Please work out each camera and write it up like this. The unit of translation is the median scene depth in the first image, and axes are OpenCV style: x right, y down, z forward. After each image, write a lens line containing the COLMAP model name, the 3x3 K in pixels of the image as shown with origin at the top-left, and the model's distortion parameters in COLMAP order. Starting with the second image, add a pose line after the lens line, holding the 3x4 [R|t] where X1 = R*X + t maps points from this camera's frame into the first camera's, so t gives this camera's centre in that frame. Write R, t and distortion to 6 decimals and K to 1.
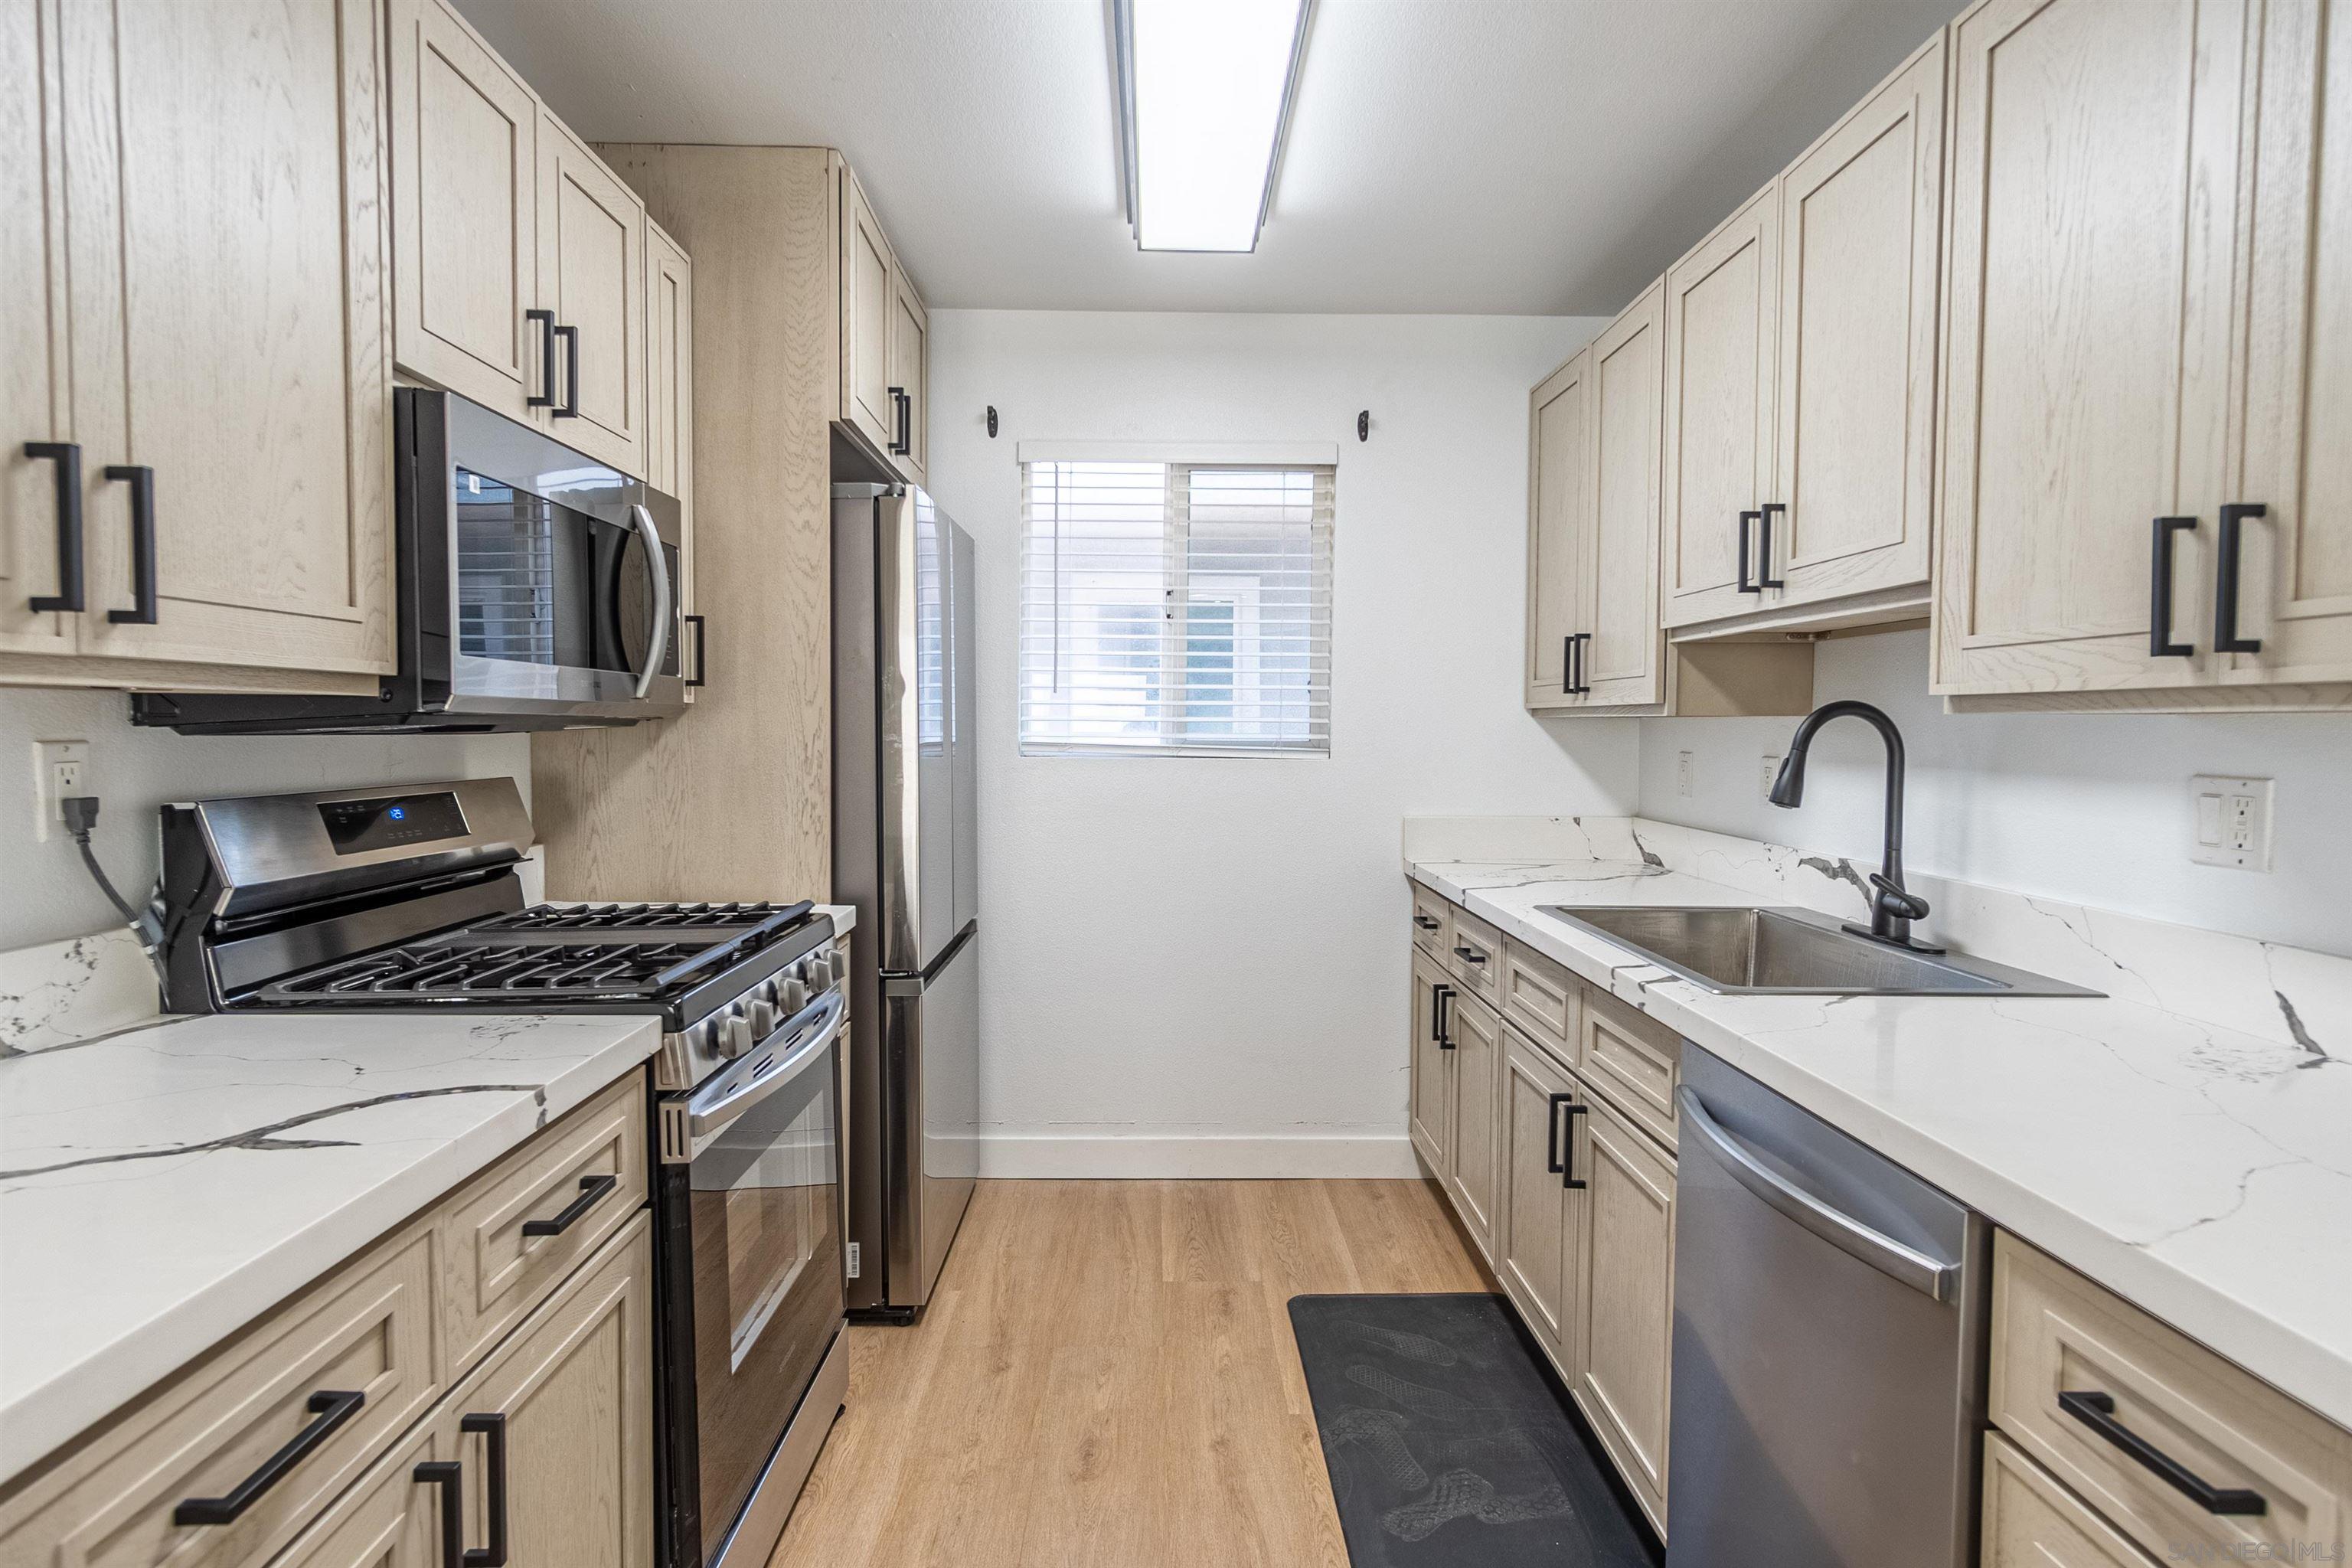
lens RADIAL K [[1308.4, 0, 1189.1], [0, 1308.4, 785.2], [0, 0, 1]] dist [0.005102, 0.000459]
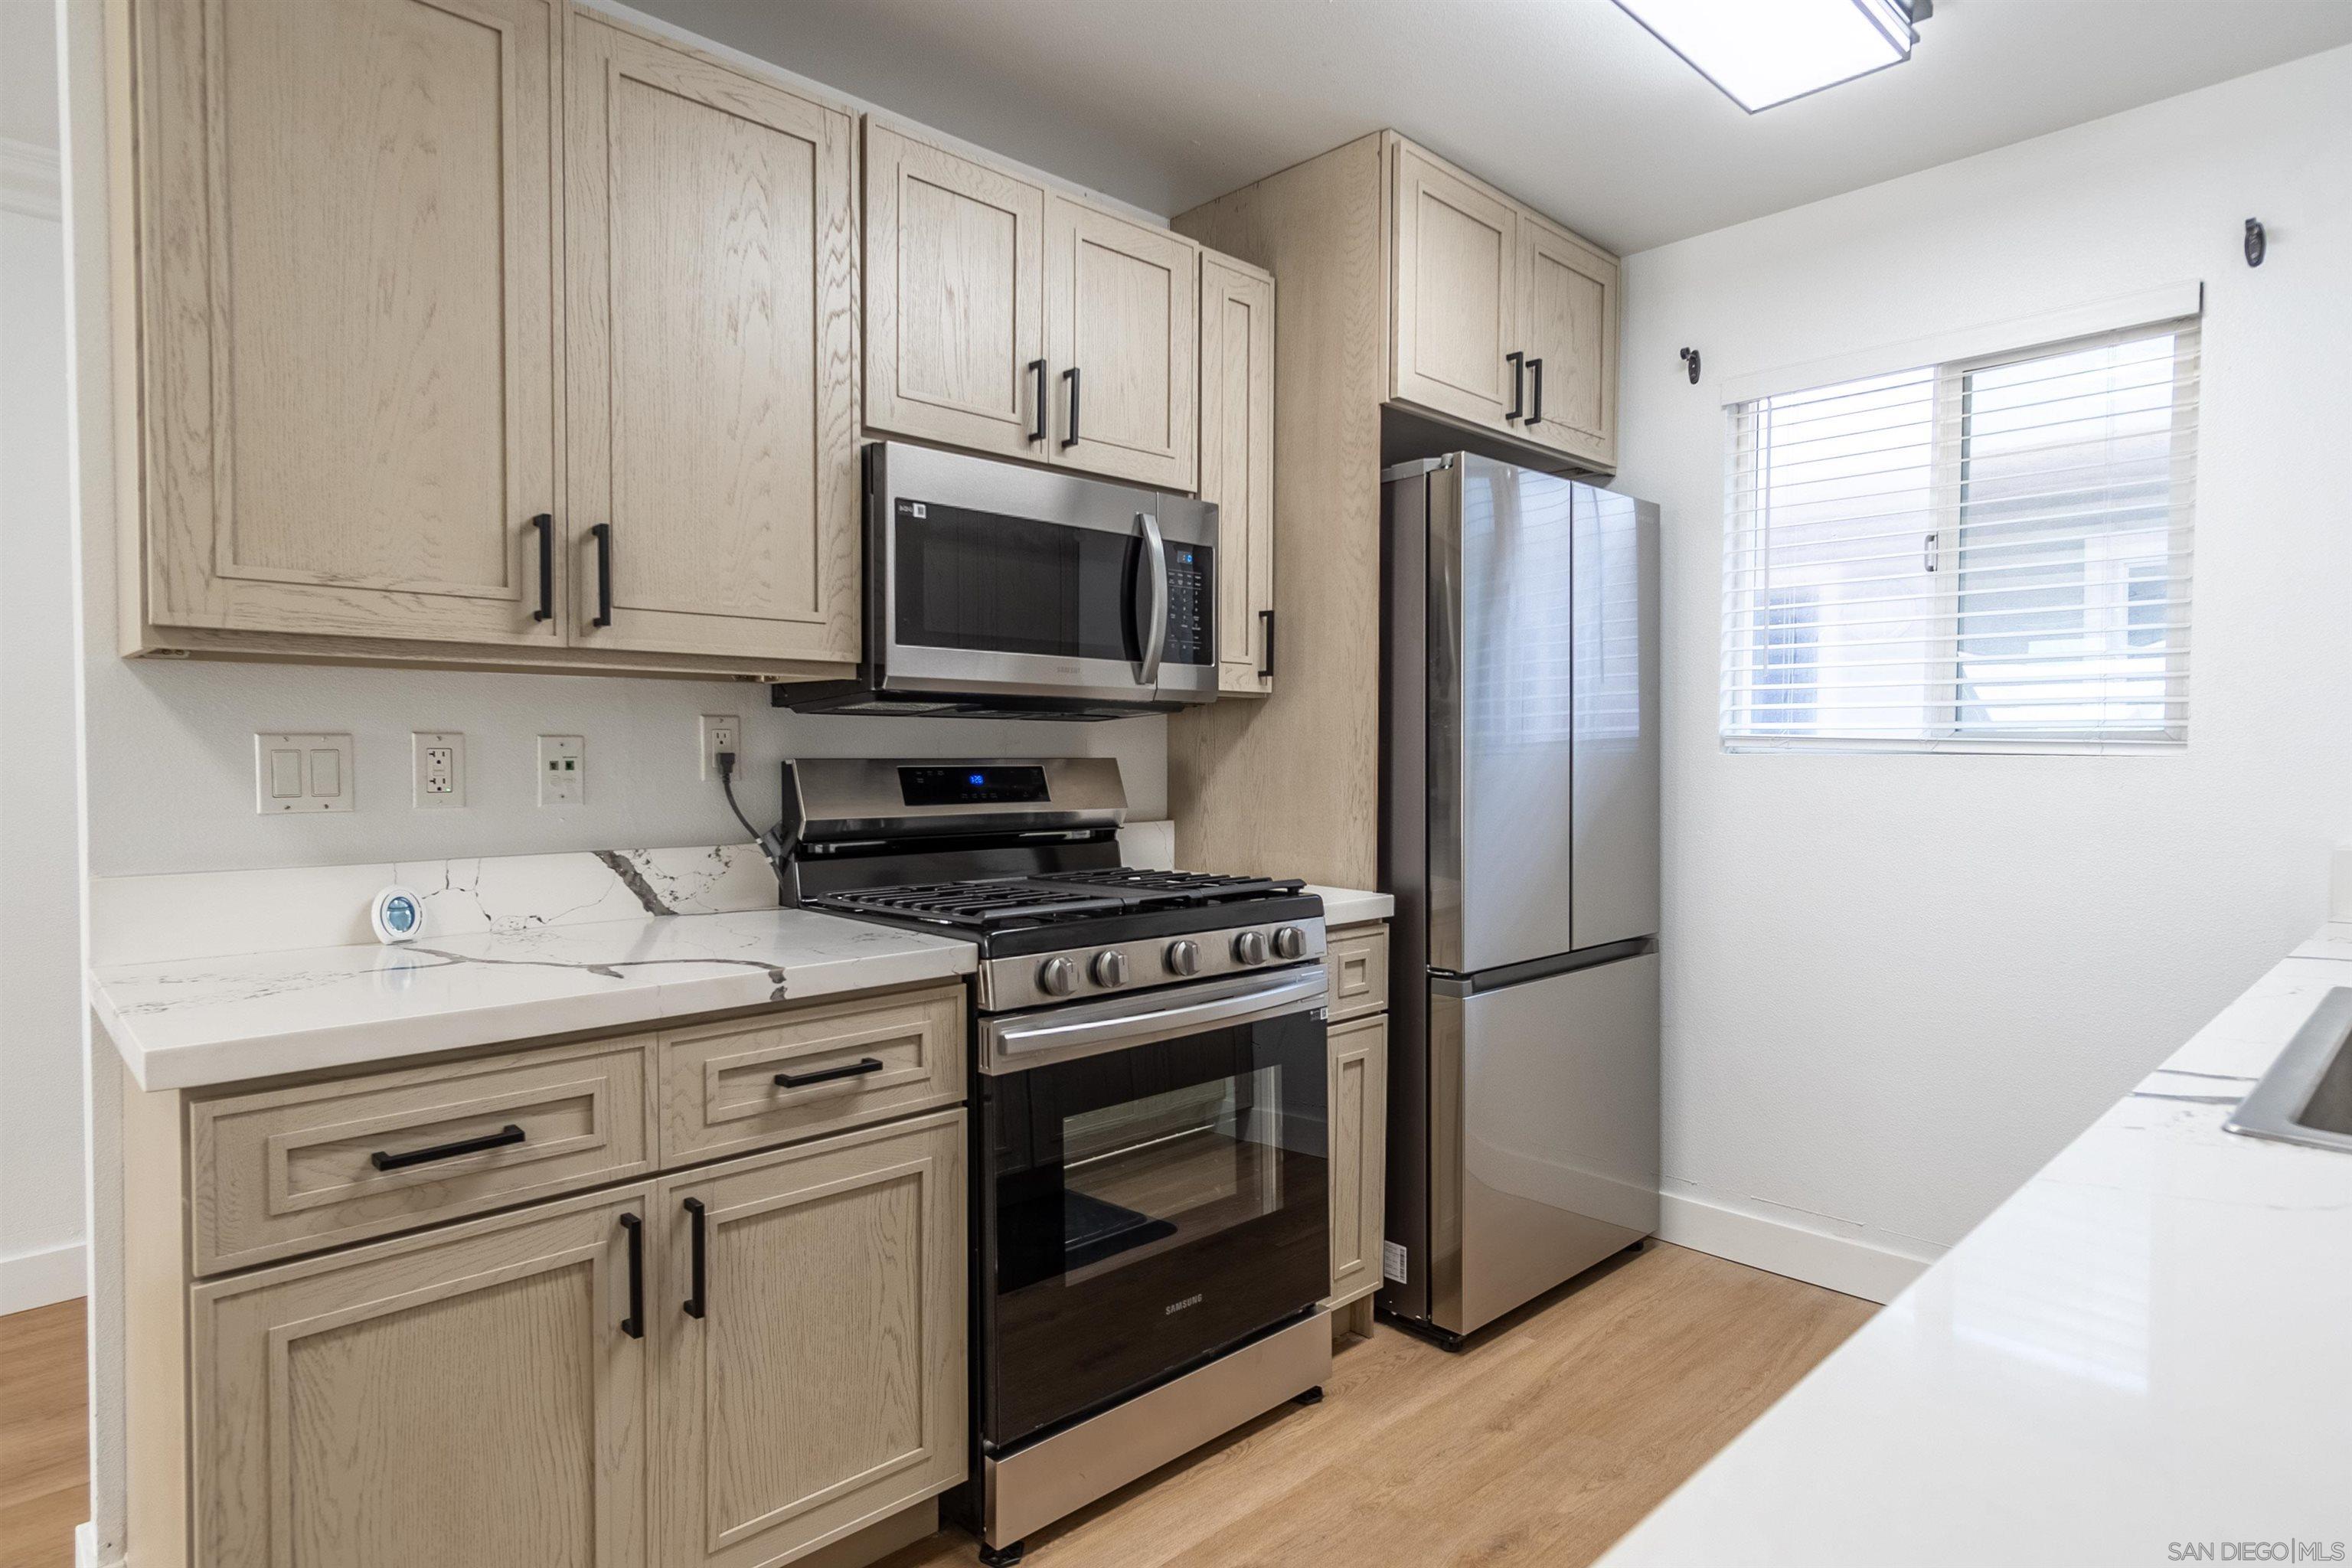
lens RADIAL K [[1308.4, 0, 1094.8], [0, 1308.4, 785.5], [0, 0, 1]] dist [0.005102, 0.000459]
pose [[0.657402, 0.017462, -0.753338, 0.475418], [-0.033583, 0.999417, -0.006140, 0.034824], [0.752792, 0.029335, 0.657605, 0.274211]]
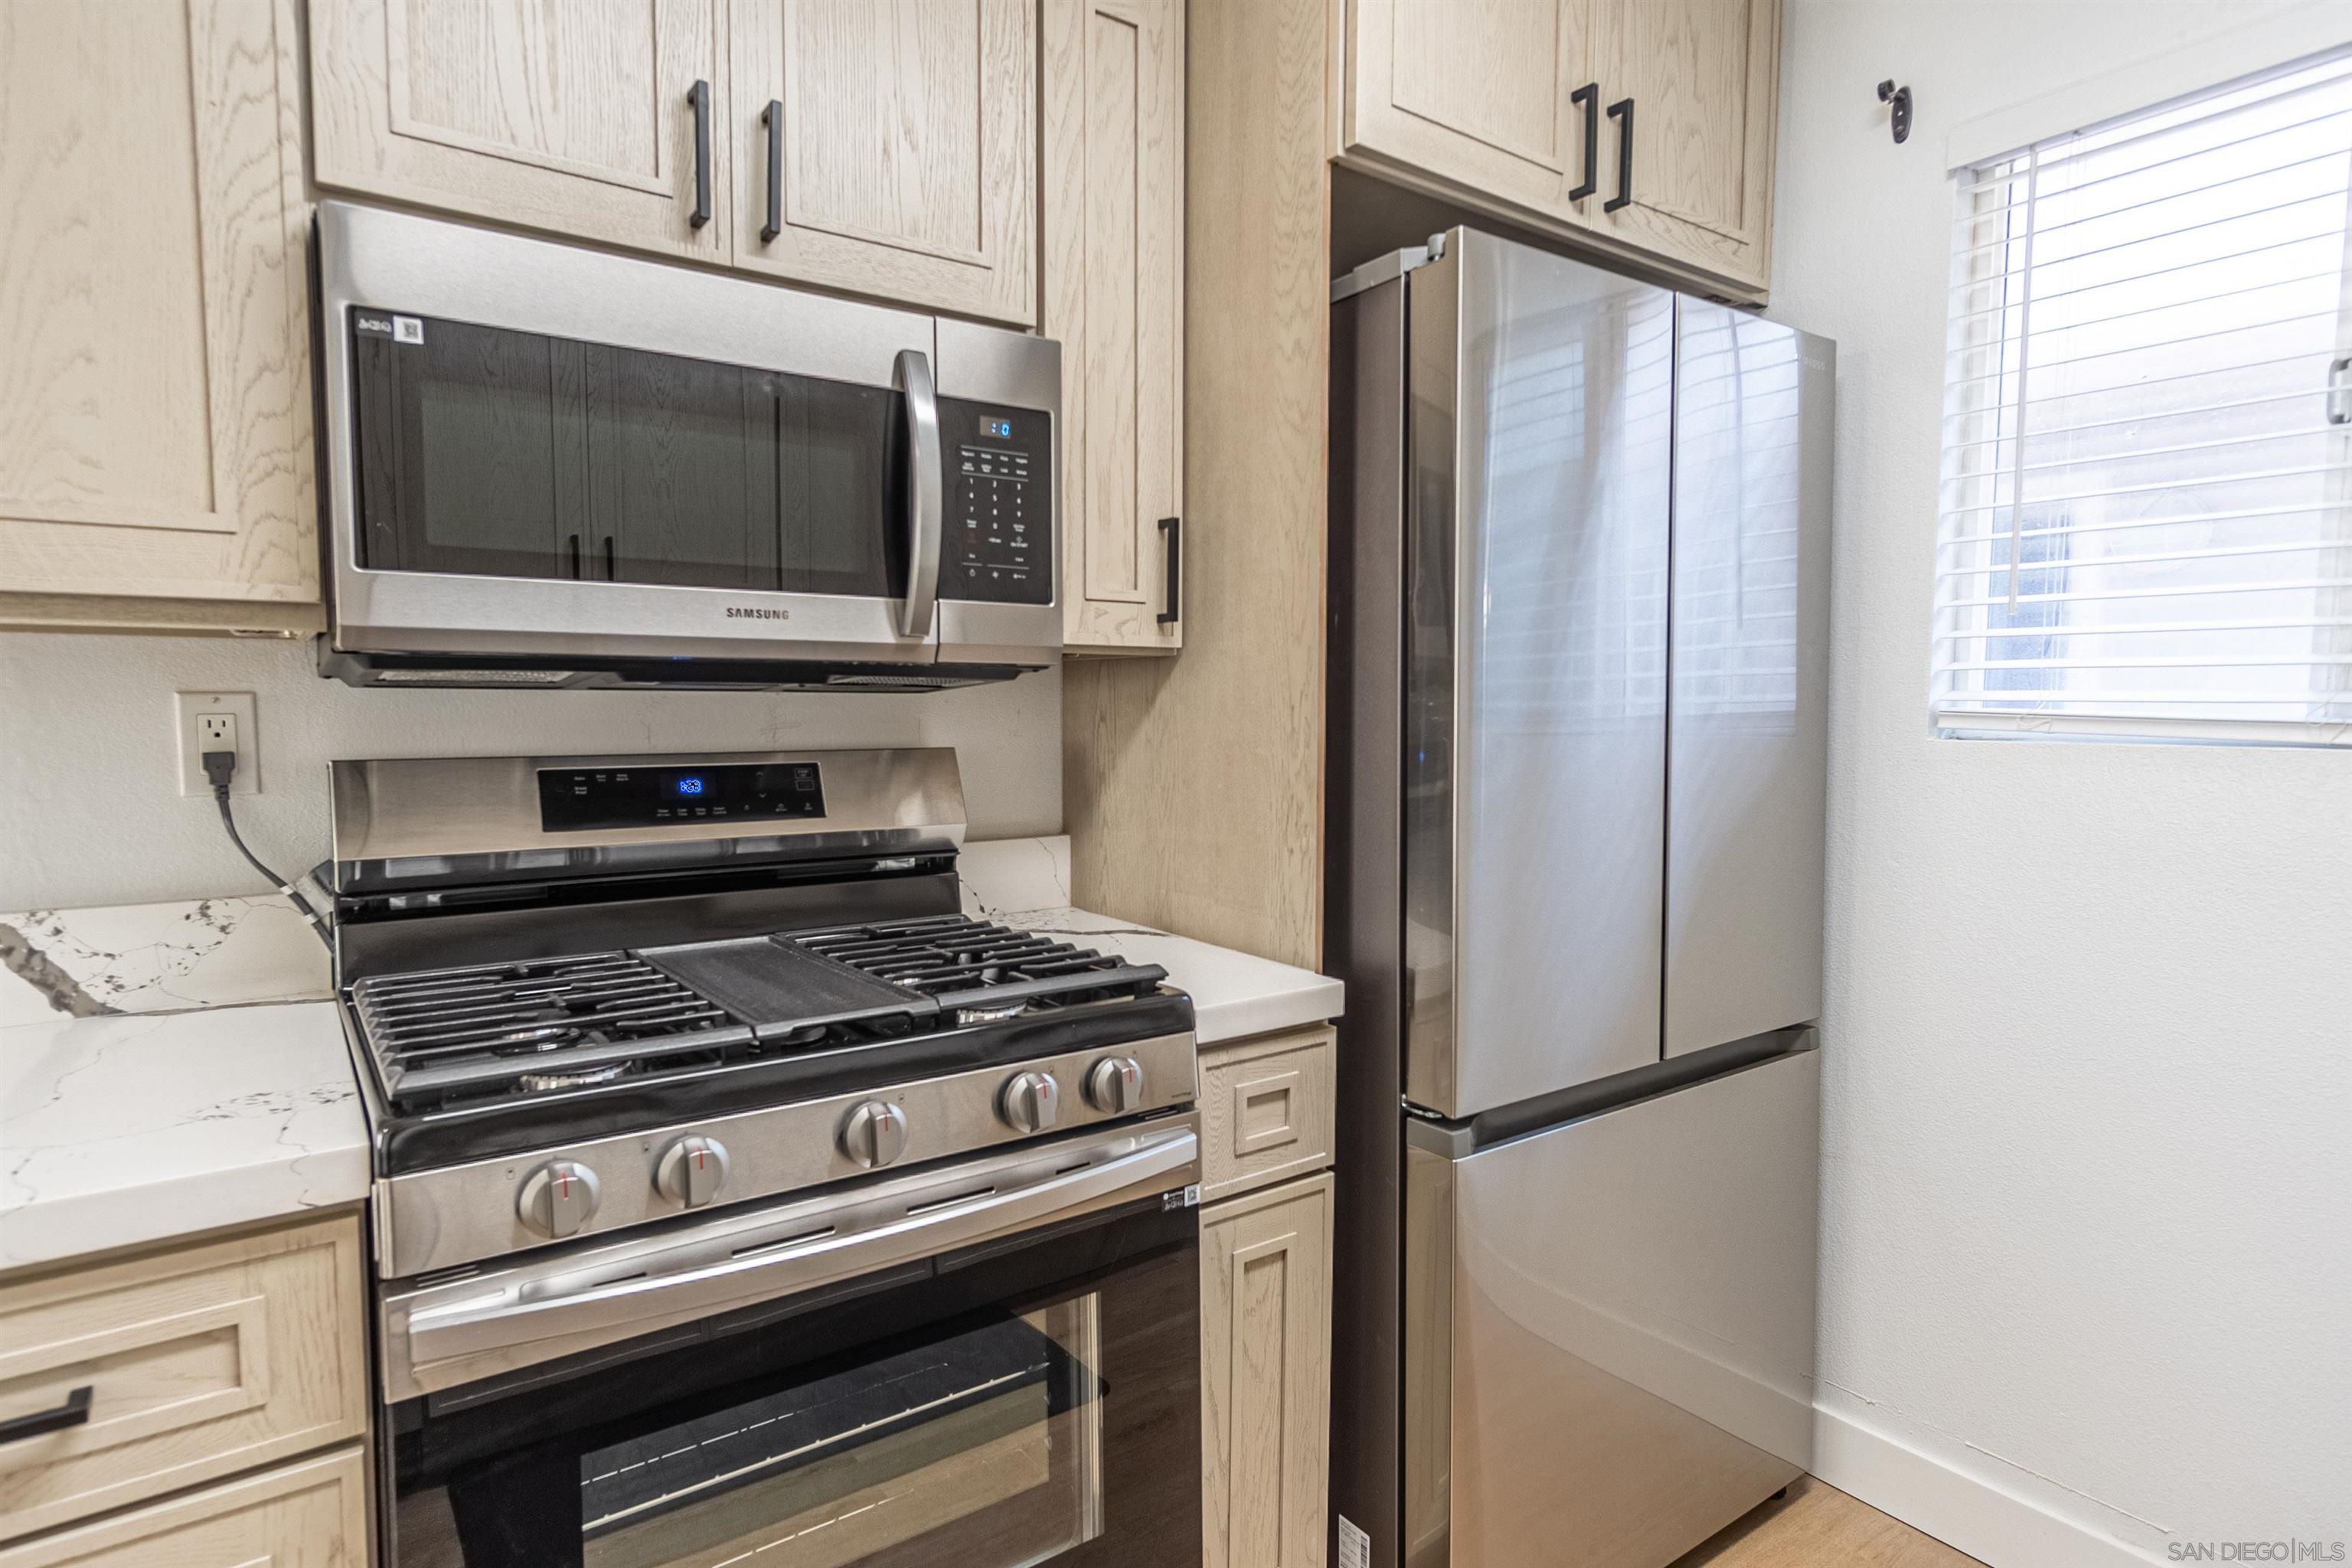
lens RADIAL K [[1308.4, 0, 1091.2], [0, 1308.4, 784.5], [0, 0, 1]] dist [0.005102, 0.000459]
pose [[0.556047, 0.048872, -0.829713, 0.241002], [-0.035945, 0.998750, 0.034740, -0.018584], [0.830373, 0.010507, 0.557109, 0.827677]]
